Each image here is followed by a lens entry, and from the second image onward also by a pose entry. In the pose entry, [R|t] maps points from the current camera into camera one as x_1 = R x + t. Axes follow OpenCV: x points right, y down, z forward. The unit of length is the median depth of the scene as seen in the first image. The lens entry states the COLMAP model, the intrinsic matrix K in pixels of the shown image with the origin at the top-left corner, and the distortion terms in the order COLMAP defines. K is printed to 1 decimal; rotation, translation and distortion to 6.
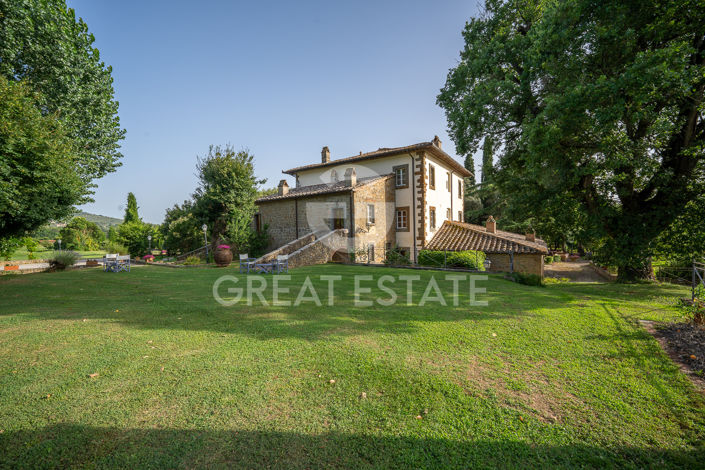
lens RADIAL K [[282.2, 0, 352.5], [0, 282.2, 235.0], [0, 0, 1]] dist [-0.001786, -0.000107]
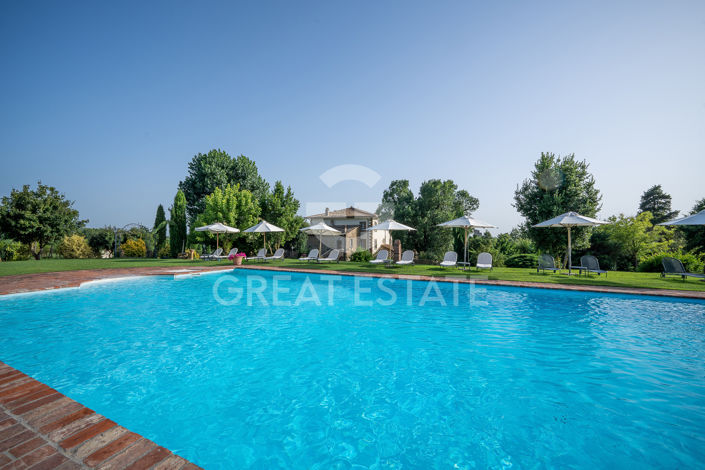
lens RADIAL K [[282.2, 0, 352.5], [0, 282.2, 235.0], [0, 0, 1]] dist [-0.001786, -0.000107]
pose [[0.986835, 0.030059, 0.158913, -0.301814], [-0.024632, 0.999048, -0.036011, -0.046955], [-0.159844, 0.031623, 0.986636, -1.378657]]
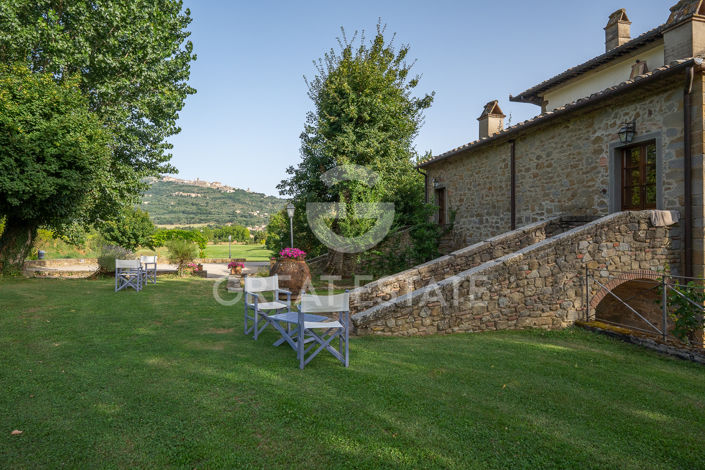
lens RADIAL K [[430.8, 0, 352.5], [0, 430.8, 235.0], [0, 0, 1]] dist [-0.005194, 0.000288]
pose [[0.769840, 0.021120, -0.637887, 0.010079], [-0.027531, 0.999621, -0.000130, 0.009680], [0.637643, 0.017662, 0.770130, 0.395952]]
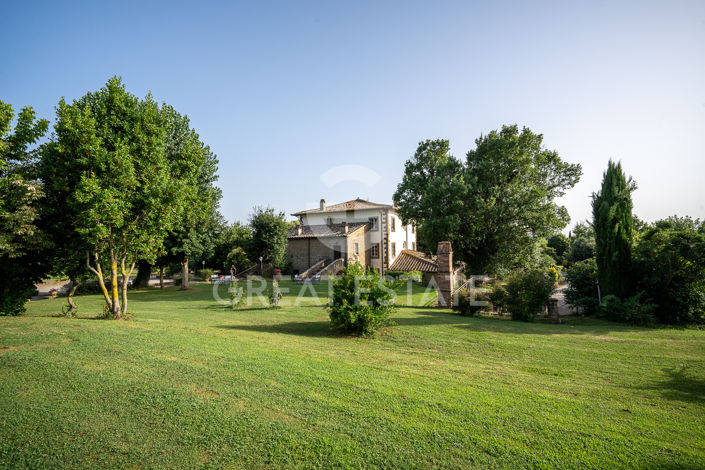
lens RADIAL K [[282.2, 0, 352.5], [0, 282.2, 235.0], [0, 0, 1]] dist [-0.001786, -0.000107]
pose [[0.994290, 0.008156, 0.106404, -0.121192], [-0.002431, 0.998547, -0.053827, -0.060224], [-0.106688, 0.053261, 0.992865, -0.584546]]
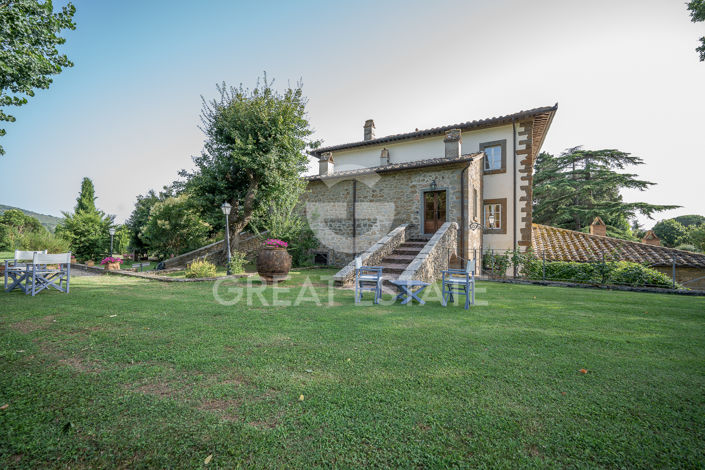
lens RADIAL K [[283.9, 0, 352.5], [0, 283.9, 235.0], [0, 0, 1]] dist [-0.010090, -0.000473]
pose [[0.994993, 0.030775, 0.095088, -0.255827], [-0.027089, 0.998840, -0.039822, 0.030907], [-0.096203, 0.037047, 0.994672, 0.334179]]
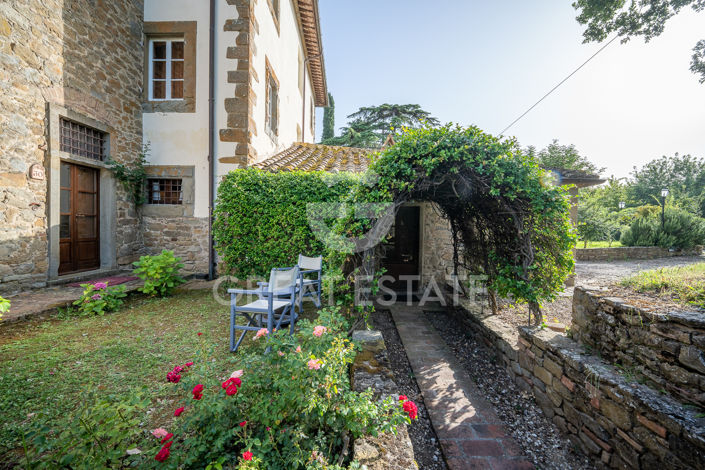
lens RADIAL K [[286.6, 0, 352.5], [0, 286.6, 235.0], [0, 0, 1]] dist [-0.004534, -0.000753]
pose [[0.816247, 0.025635, 0.577134, 0.172646], [-0.015615, 0.999629, -0.022316, 0.118353], [-0.577492, 0.009203, 0.816344, 0.687797]]
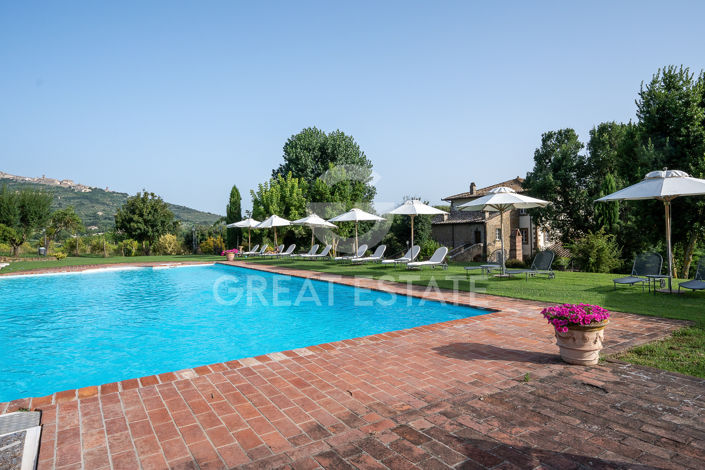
lens RADIAL K [[430.8, 0, 352.5], [0, 430.8, 235.0], [0, 0, 1]] dist [-0.005194, 0.000288]
pose [[0.921648, 0.002686, -0.388018, 0.232908], [-0.004084, 0.999988, -0.002778, -0.053997], [0.388006, 0.004145, 0.921648, -1.517525]]
